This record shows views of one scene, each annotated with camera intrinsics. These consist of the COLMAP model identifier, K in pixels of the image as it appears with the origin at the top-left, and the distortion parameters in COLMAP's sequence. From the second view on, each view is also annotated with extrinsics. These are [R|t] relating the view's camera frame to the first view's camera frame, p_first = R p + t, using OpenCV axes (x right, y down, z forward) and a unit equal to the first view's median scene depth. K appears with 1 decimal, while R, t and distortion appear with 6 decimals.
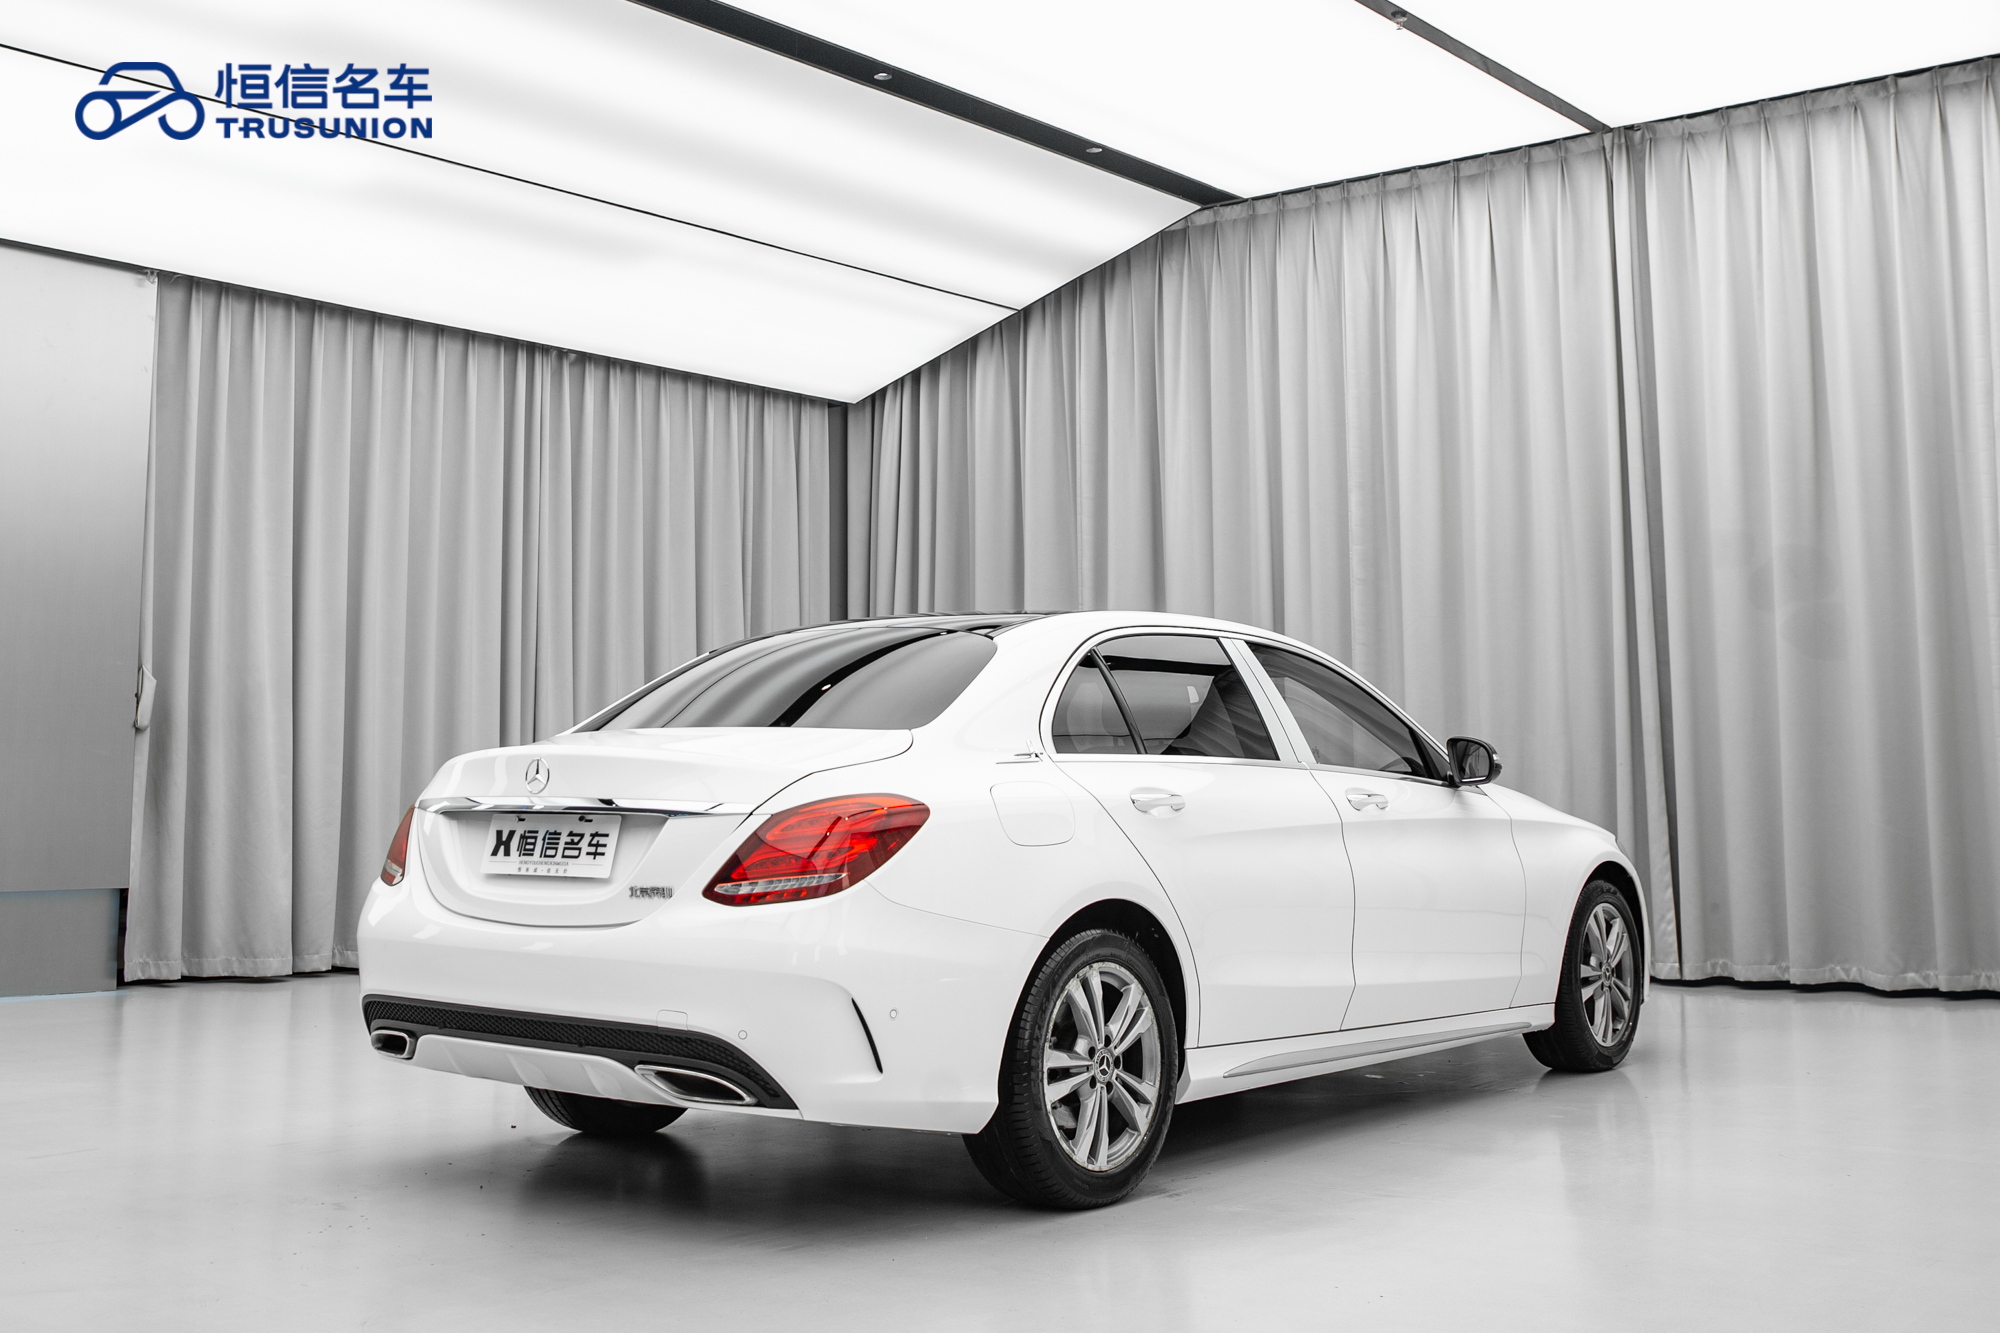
lens RADIAL K [[1380.4, 0, 1009.6], [0, 1380.4, 679.1], [0, 0, 1]] dist [-0.032247, -0.003923]
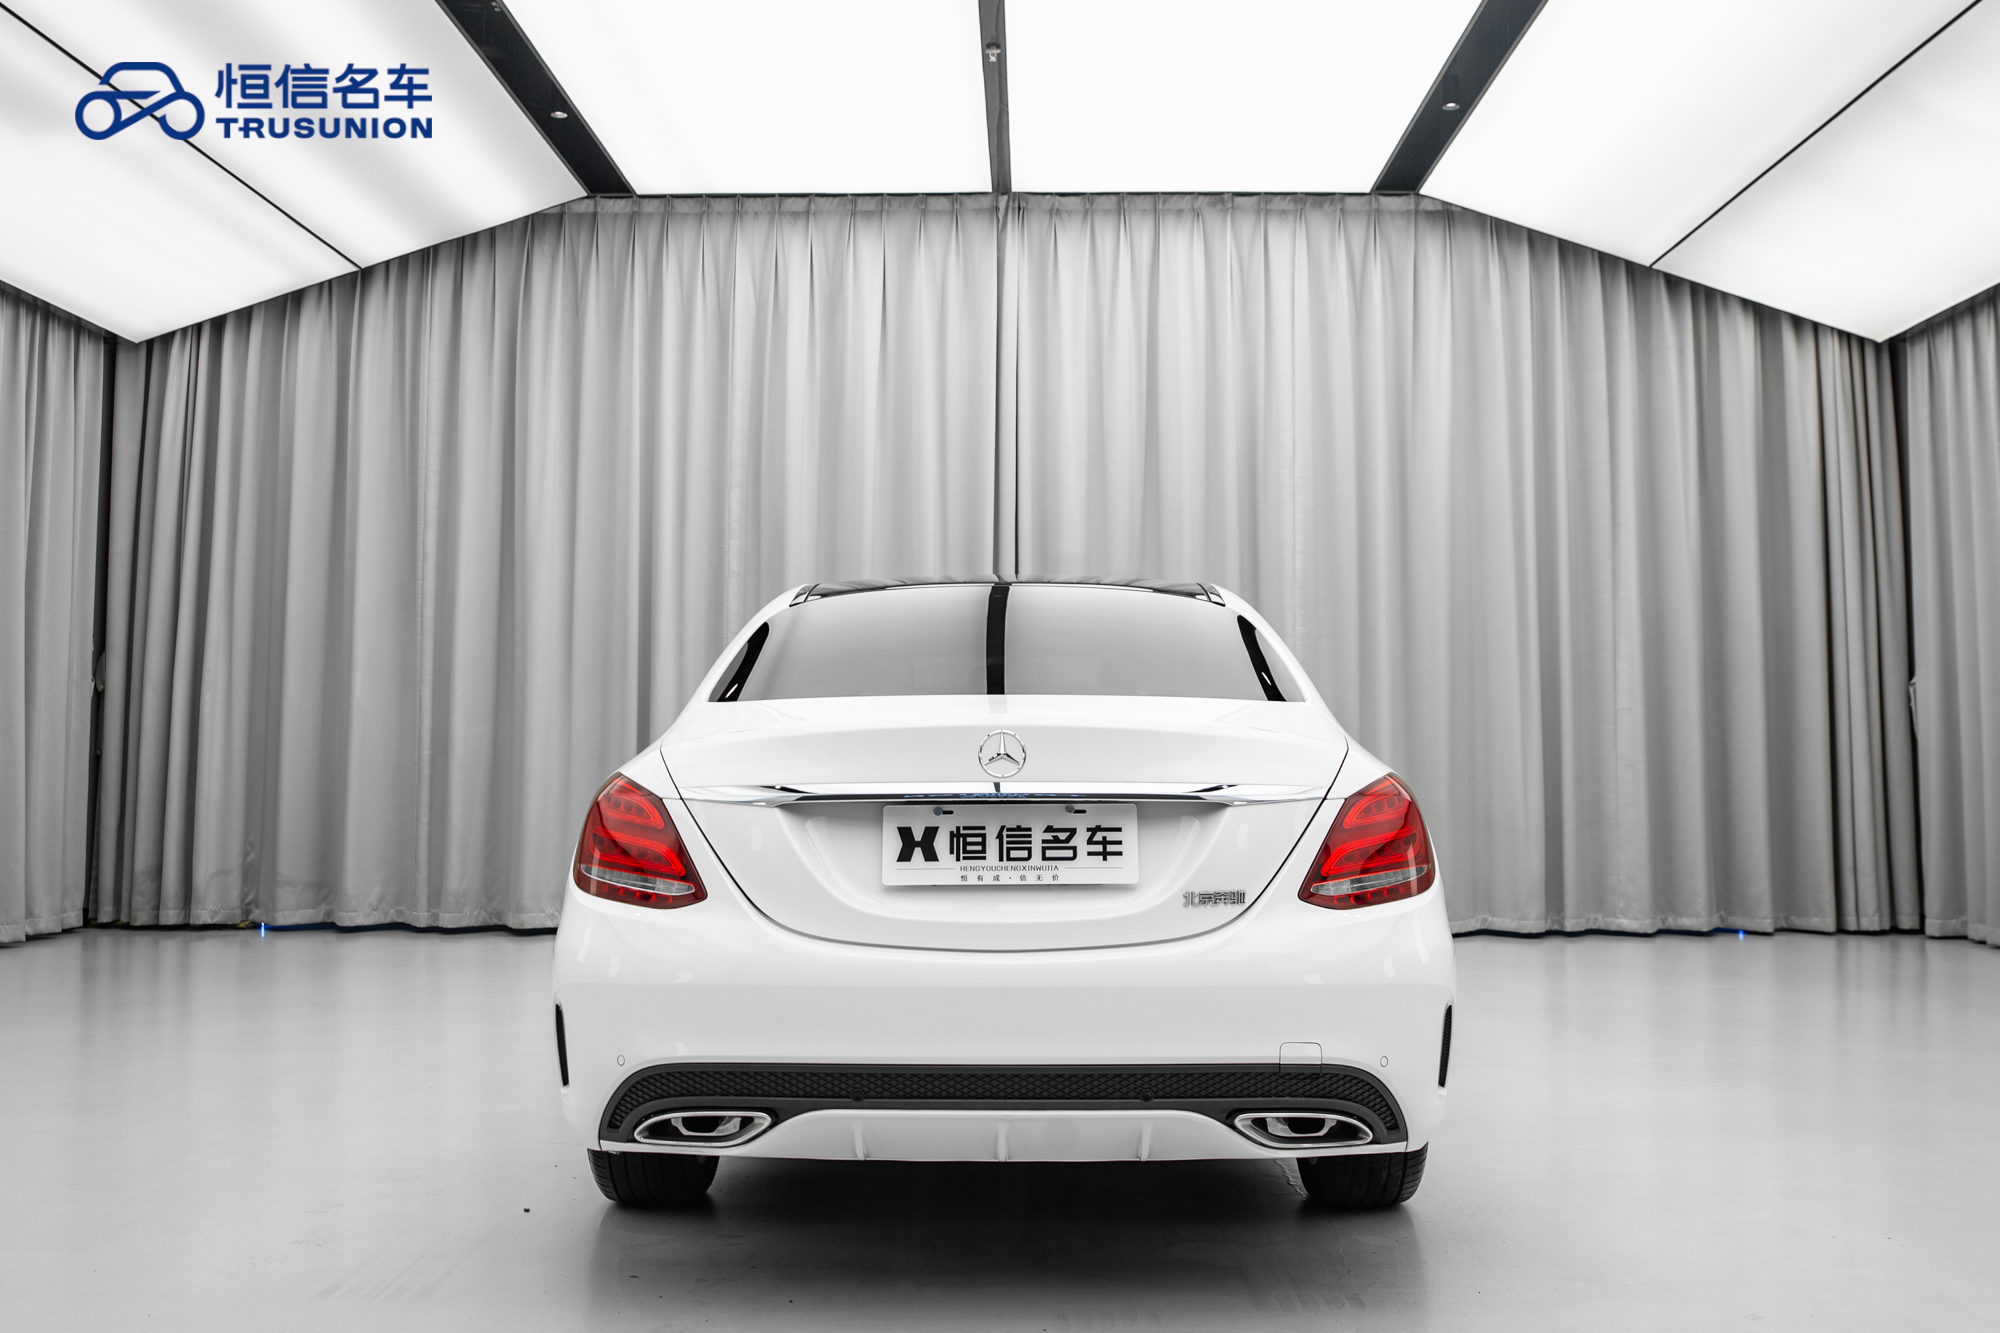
lens RADIAL K [[1302.1, 0, 988.3], [0, 1302.1, 685.4], [0, 0, 1]] dist [-0.068260, -0.004334]
pose [[0.885055, 0.025321, 0.464797, -0.343160], [-0.032839, 0.999428, 0.008085, 0.014179], [-0.464327, -0.022419, 0.885380, 0.189347]]
